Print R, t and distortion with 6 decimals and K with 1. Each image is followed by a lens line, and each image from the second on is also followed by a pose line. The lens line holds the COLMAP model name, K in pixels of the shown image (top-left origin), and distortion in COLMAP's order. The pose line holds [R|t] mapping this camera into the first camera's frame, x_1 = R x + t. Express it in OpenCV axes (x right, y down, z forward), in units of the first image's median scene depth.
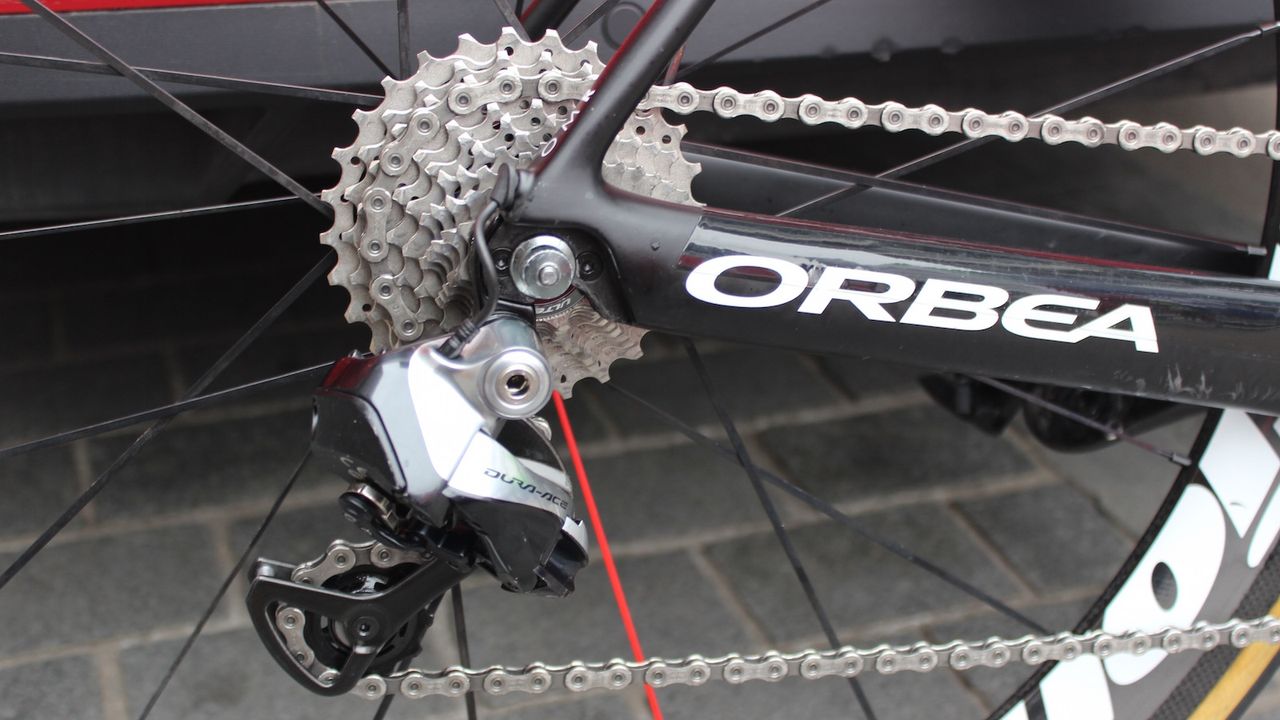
lens RADIAL K [[1718.8, 0, 611.9], [0, 1718.8, 355.4], [0, 0, 1]] dist [-0.076026, -0.001861]
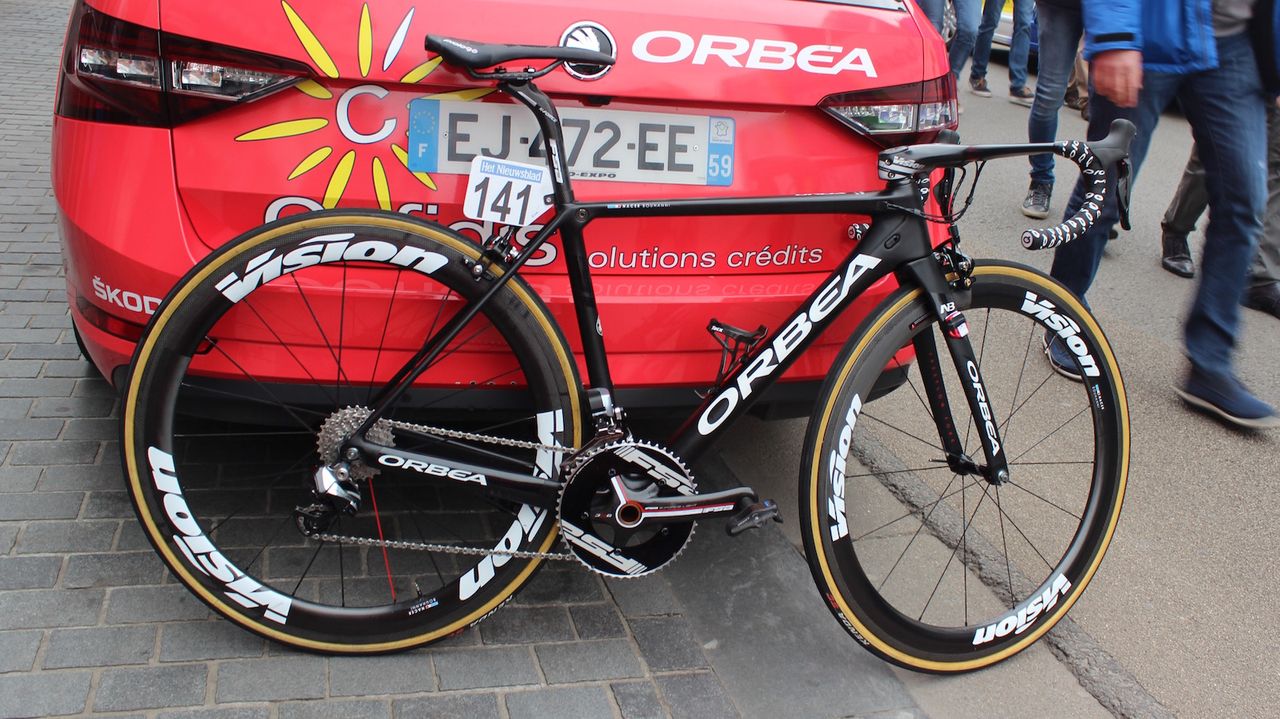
lens RADIAL K [[1266.1, 0, 639.6], [0, 1266.1, 271.3], [0, 0, 1]] dist [-0.128280, 0.032586]
pose [[0.993688, 0.098683, -0.053339, 0.921981], [-0.106779, 0.977816, -0.180207, 0.001911], [0.034372, 0.184766, 0.982181, -2.678914]]
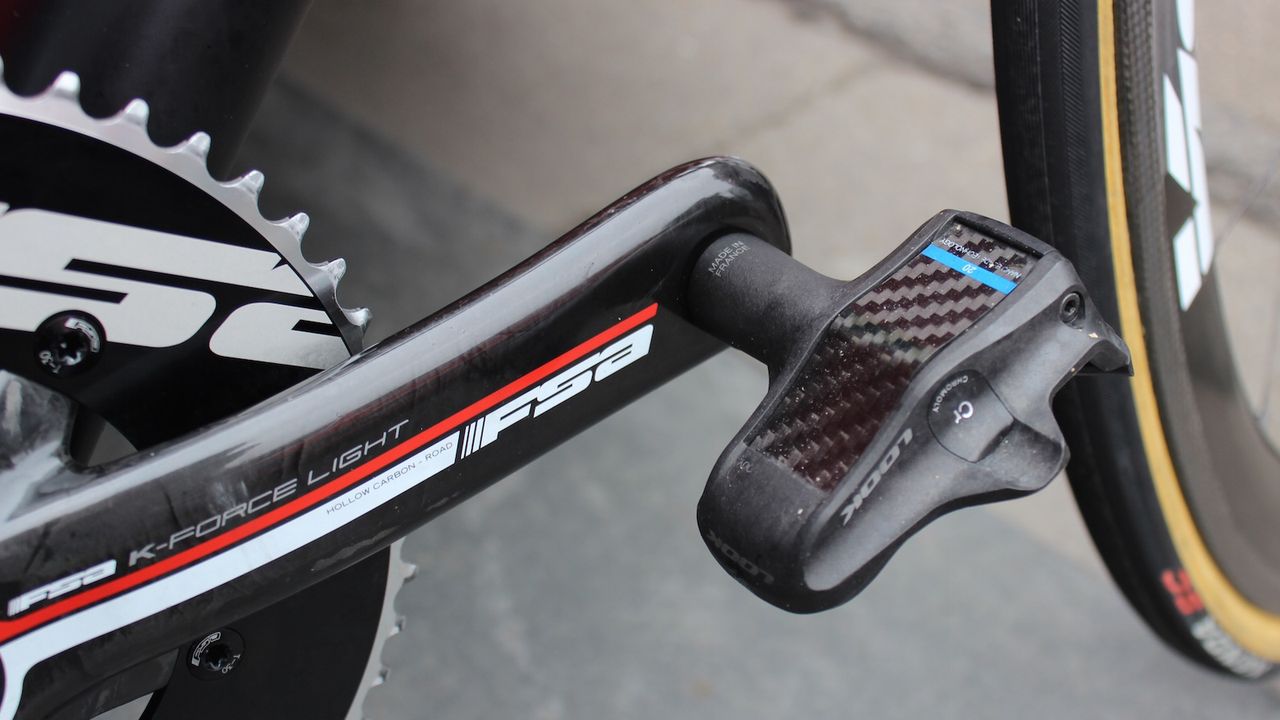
lens RADIAL K [[1638.3, 0, 640.0], [0, 1638.3, 360.0], [0, 0, 1]] dist [-0.041910, -0.029368]
pose [[0.921447, -0.238672, 0.306546, 0.857063], [0.174466, 0.959218, 0.222403, -0.156541], [-0.347126, -0.151451, 0.925509, 0.562095]]
